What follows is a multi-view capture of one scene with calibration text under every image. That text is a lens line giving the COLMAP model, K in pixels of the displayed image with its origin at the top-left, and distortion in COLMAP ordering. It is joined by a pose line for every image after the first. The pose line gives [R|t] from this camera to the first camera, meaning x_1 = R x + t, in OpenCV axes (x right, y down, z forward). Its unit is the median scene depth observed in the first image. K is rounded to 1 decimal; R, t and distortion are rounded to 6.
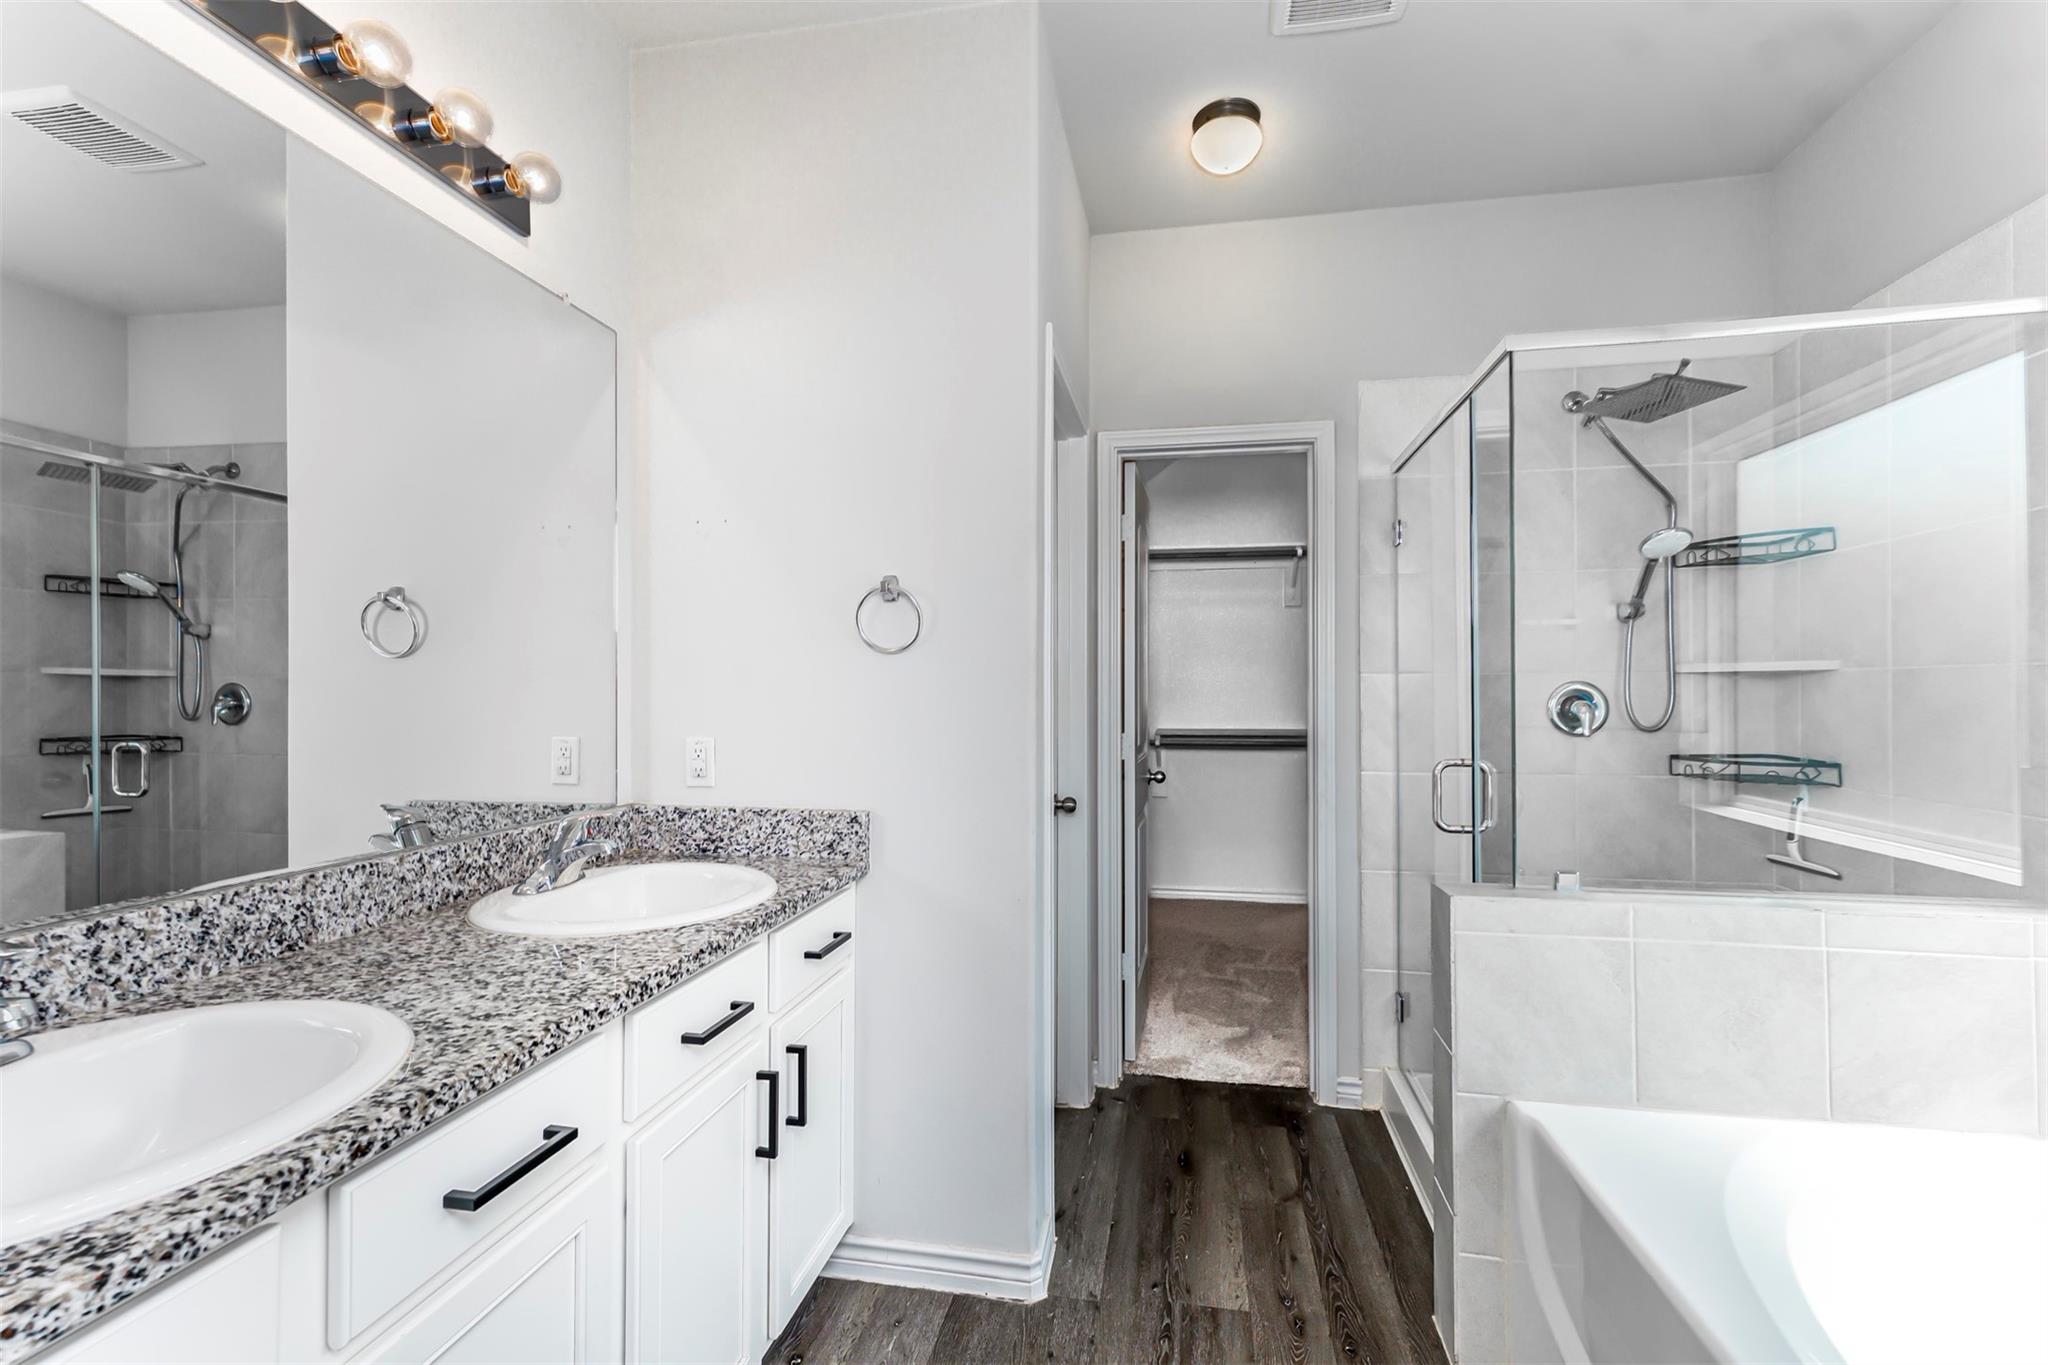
lens RADIAL K [[887.1, 0, 1030.8], [0, 887.1, 682.2], [0, 0, 1]] dist [0.018631, -0.000493]
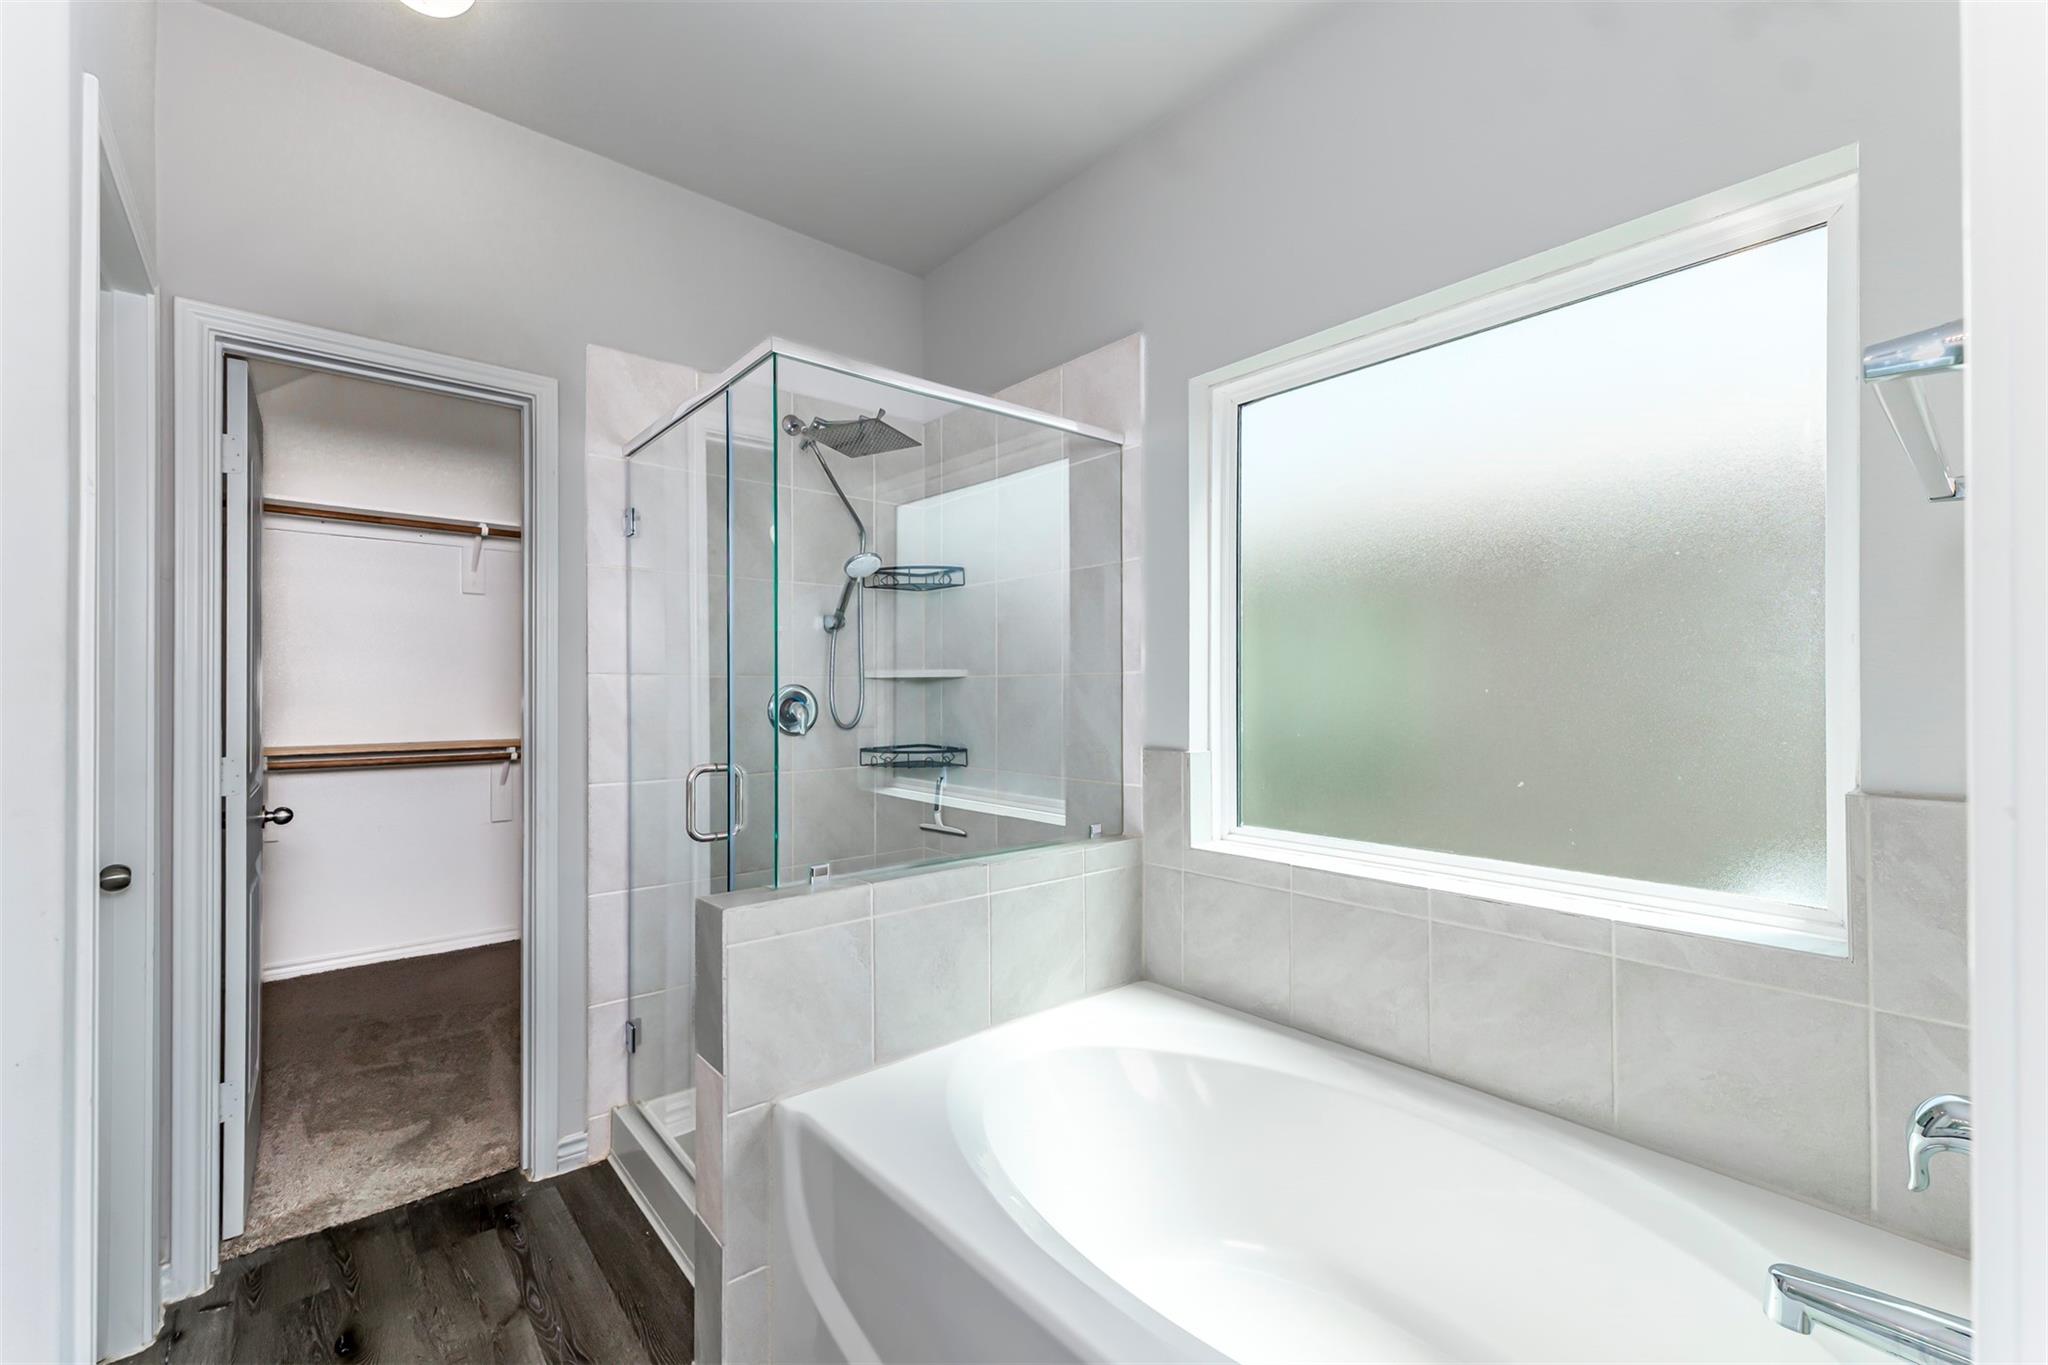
lens RADIAL K [[887.1, 0, 1018.5], [0, 887.1, 689.4], [0, 0, 1]] dist [0.018631, -0.000493]
pose [[0.642223, 0.001337, 0.766517, -0.037310], [-0.004632, 0.999987, 0.002137, 0.001547], [-0.766504, -0.004923, 0.642220, 0.105019]]
